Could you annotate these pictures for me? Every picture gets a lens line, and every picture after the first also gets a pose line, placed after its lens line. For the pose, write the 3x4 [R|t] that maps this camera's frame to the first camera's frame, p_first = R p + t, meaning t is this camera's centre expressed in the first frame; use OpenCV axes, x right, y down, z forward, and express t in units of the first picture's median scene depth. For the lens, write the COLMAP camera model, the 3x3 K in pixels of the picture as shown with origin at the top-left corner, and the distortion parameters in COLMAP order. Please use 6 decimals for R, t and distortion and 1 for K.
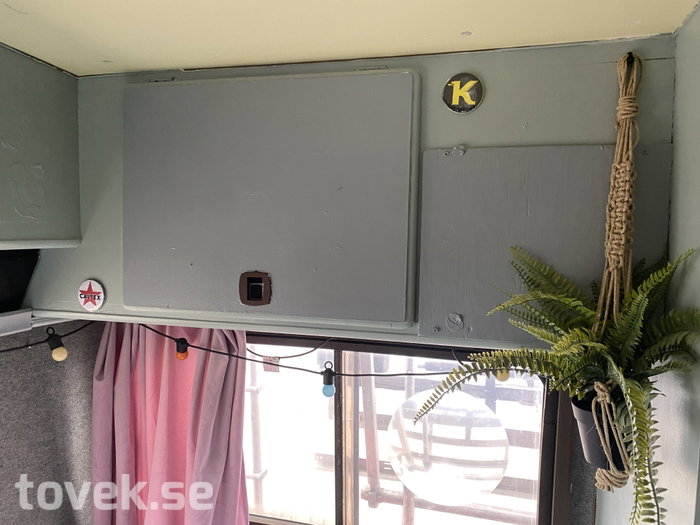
lens RADIAL K [[548.7, 0, 350.0], [0, 548.7, 262.5], [0, 0, 1]] dist [-0.042102, 0.101397]
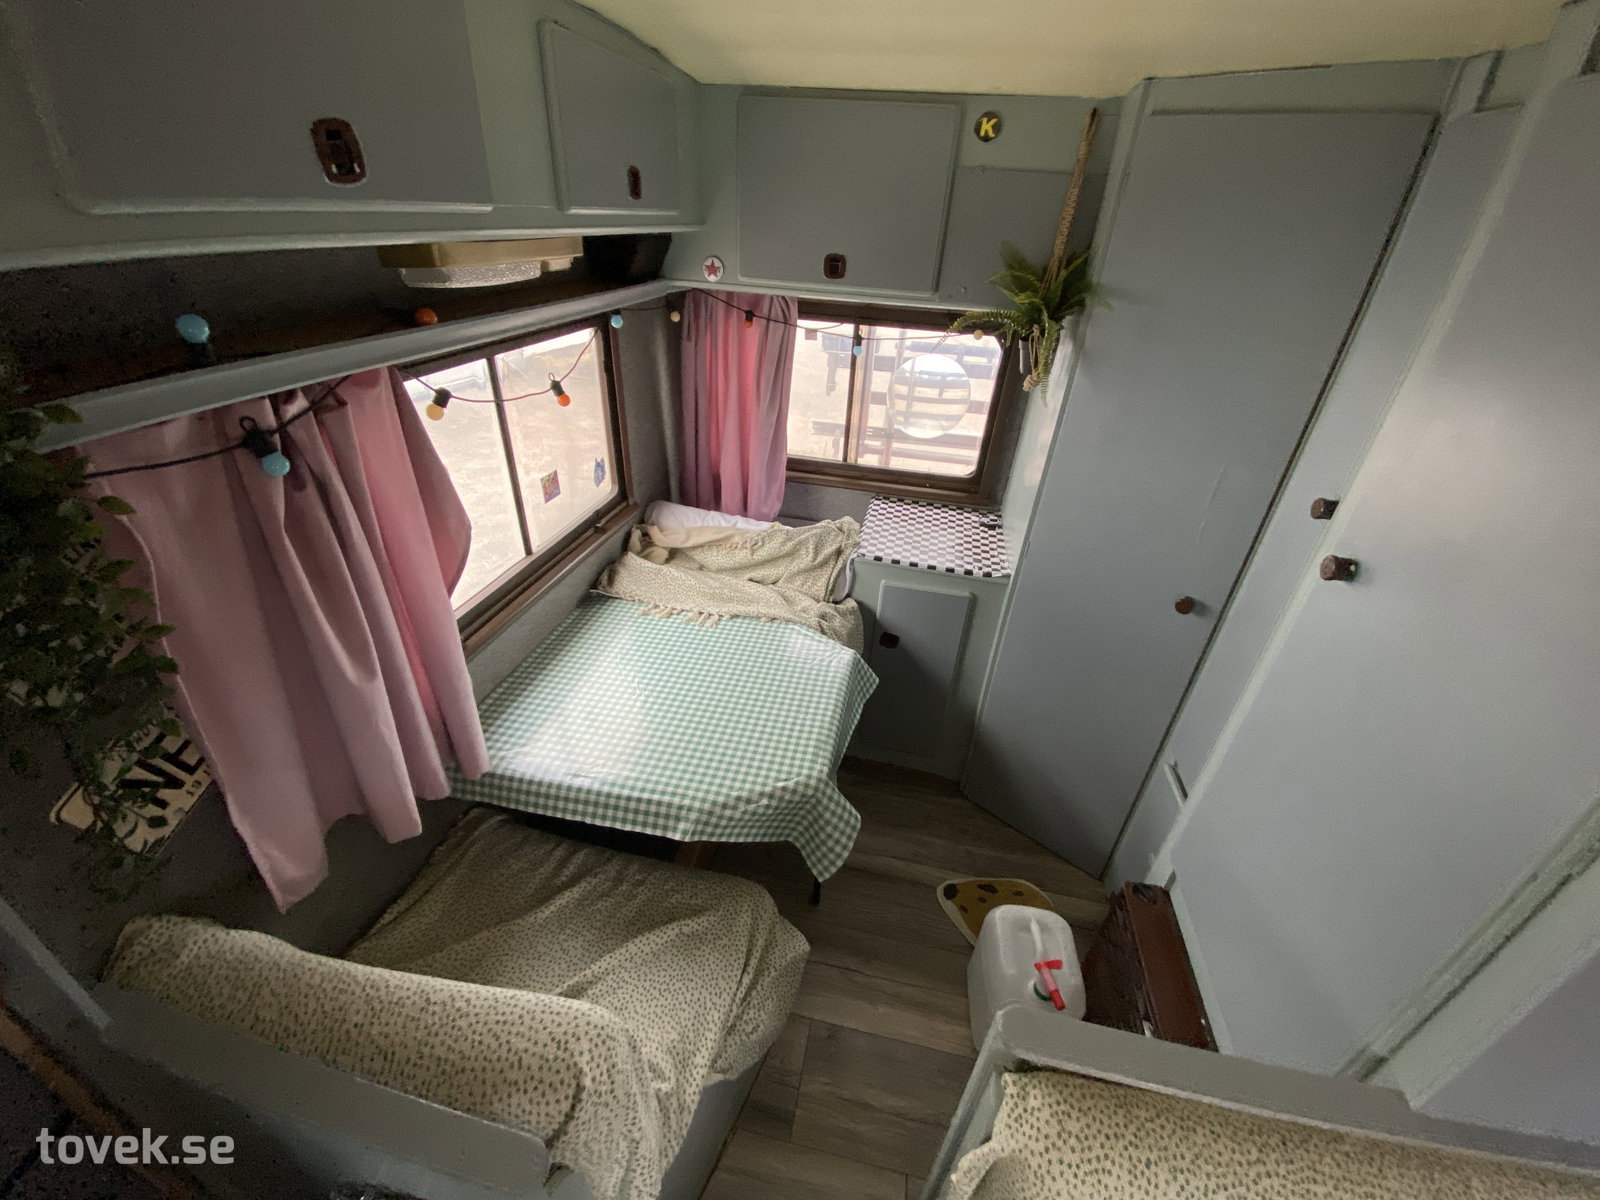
lens RADIAL K [[640.9, 0, 802.7], [0, 640.9, 589.1], [0, 0, 1]] dist [0.039444, -0.035979]
pose [[0.997654, -0.000078, 0.068461, -0.317145], [-0.031107, 0.890292, 0.454327, 0.026326], [-0.060986, -0.455390, 0.888201, -0.854039]]
